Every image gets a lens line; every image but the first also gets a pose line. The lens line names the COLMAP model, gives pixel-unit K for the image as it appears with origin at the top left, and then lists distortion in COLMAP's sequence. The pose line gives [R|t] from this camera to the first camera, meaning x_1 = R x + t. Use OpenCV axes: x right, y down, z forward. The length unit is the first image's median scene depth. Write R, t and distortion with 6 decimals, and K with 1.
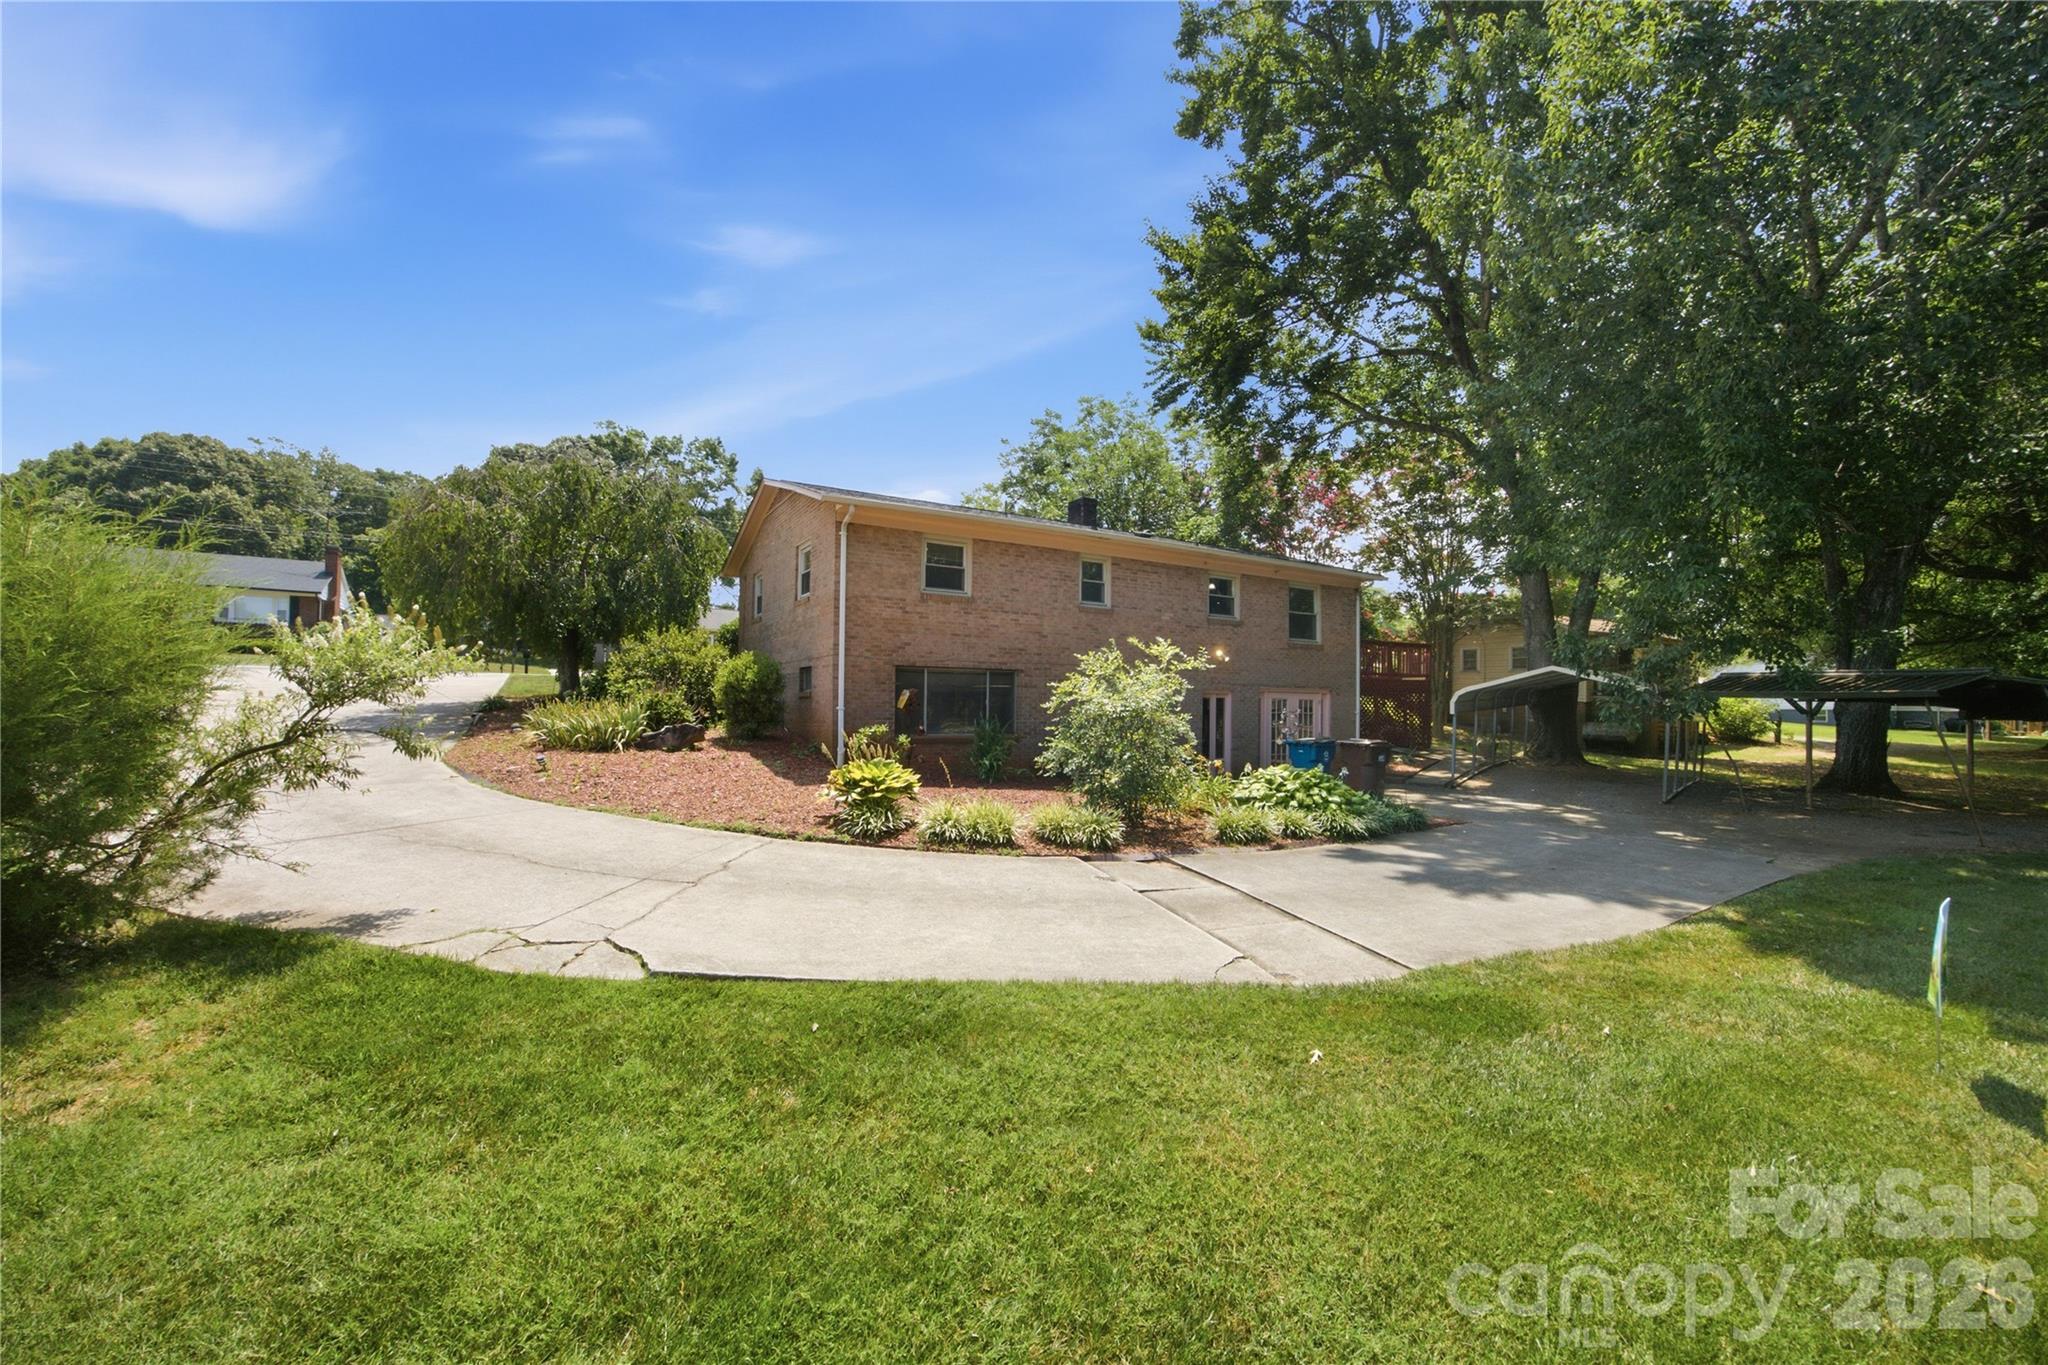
lens RADIAL K [[827.9, 0, 1022.1], [0, 827.9, 711.0], [0, 0, 1]] dist [-0.002017, 0.000012]
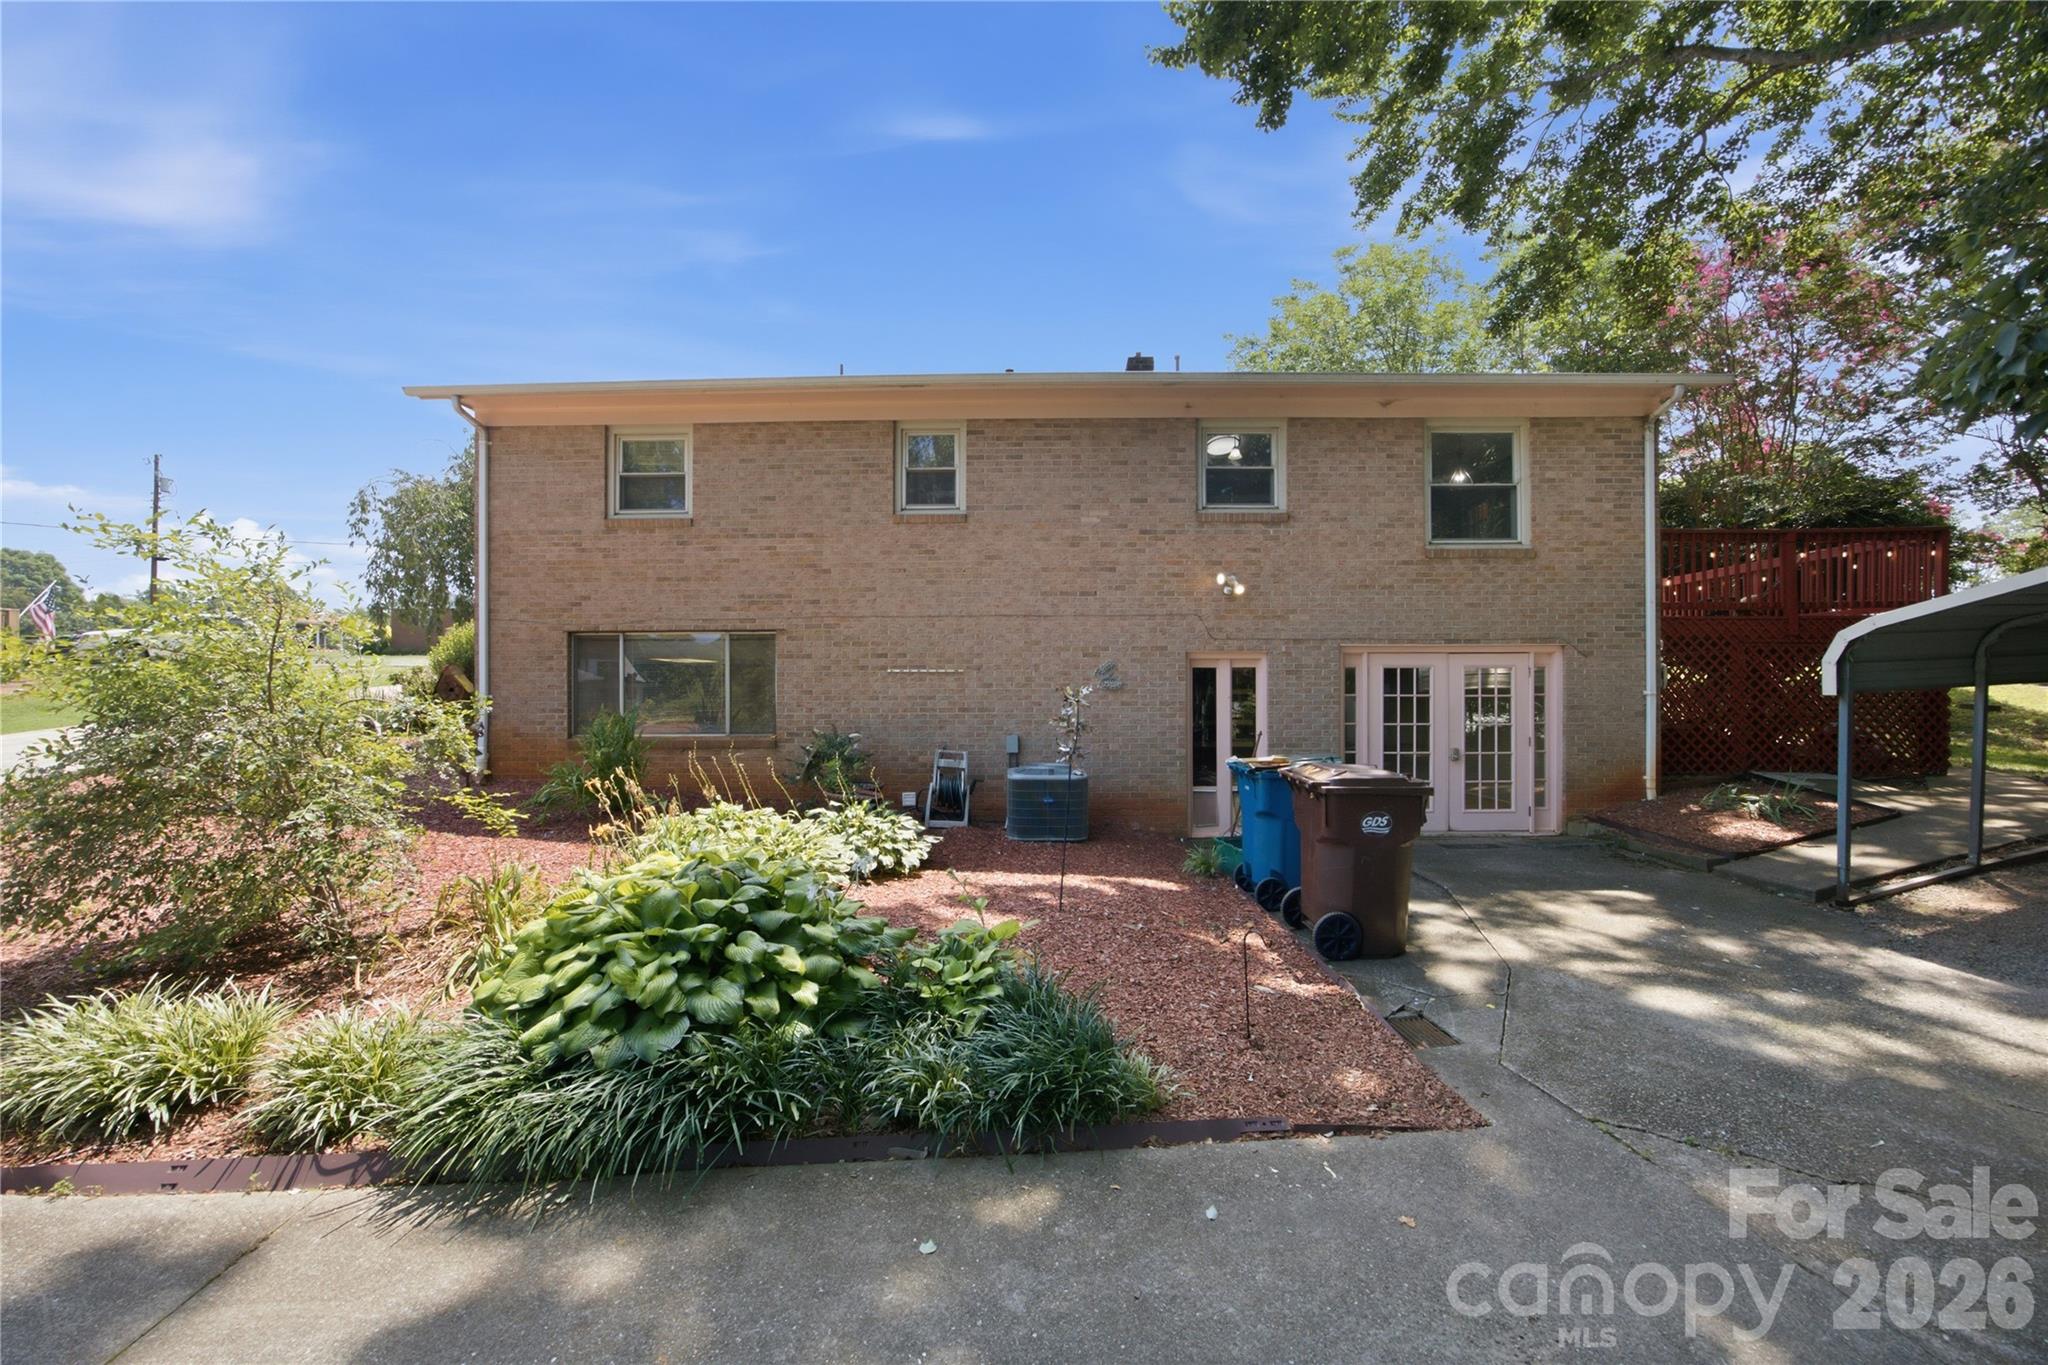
lens RADIAL K [[810.4, 0, 1038.3], [0, 810.4, 688.6], [0, 0, 1]] dist [-0.002375, 0.000416]
pose [[0.843328, -0.016332, -0.537151, 0.485979], [0.011523, 0.999858, -0.012310, 0.002943], [0.537275, 0.004192, 0.843396, 0.619082]]
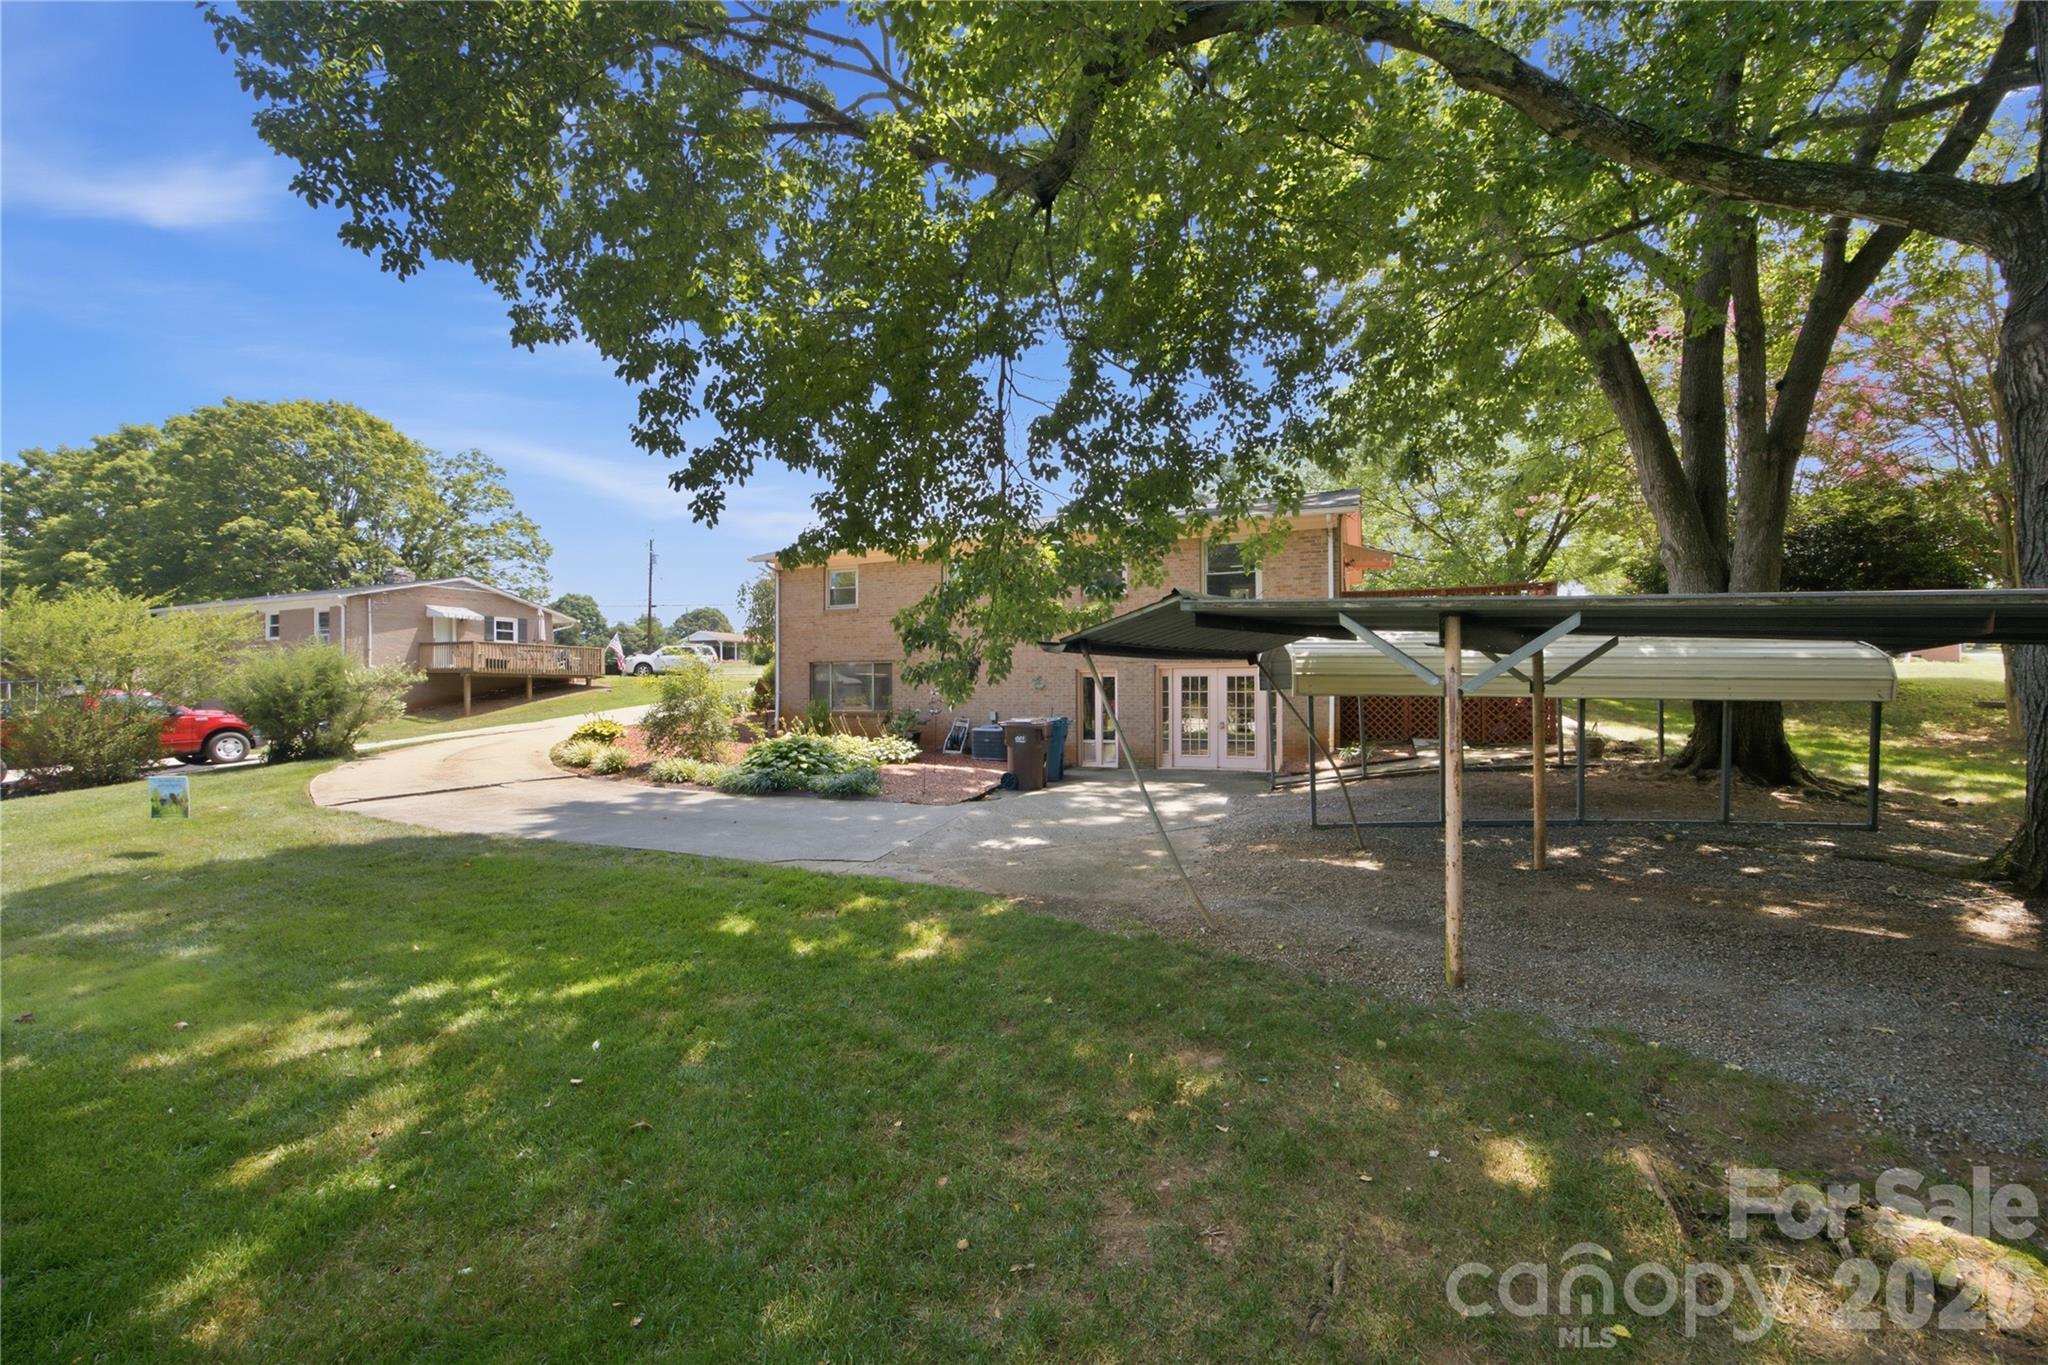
lens RADIAL K [[813.7, 0, 1026.4], [0, 813.7, 670.7], [0, 0, 1]] dist [-0.013413, 0.000171]
pose [[0.579087, -0.036034, -0.814469, 1.149693], [0.008660, 0.999238, -0.038052, 0.015220], [0.815220, 0.014982, 0.578958, 0.462529]]
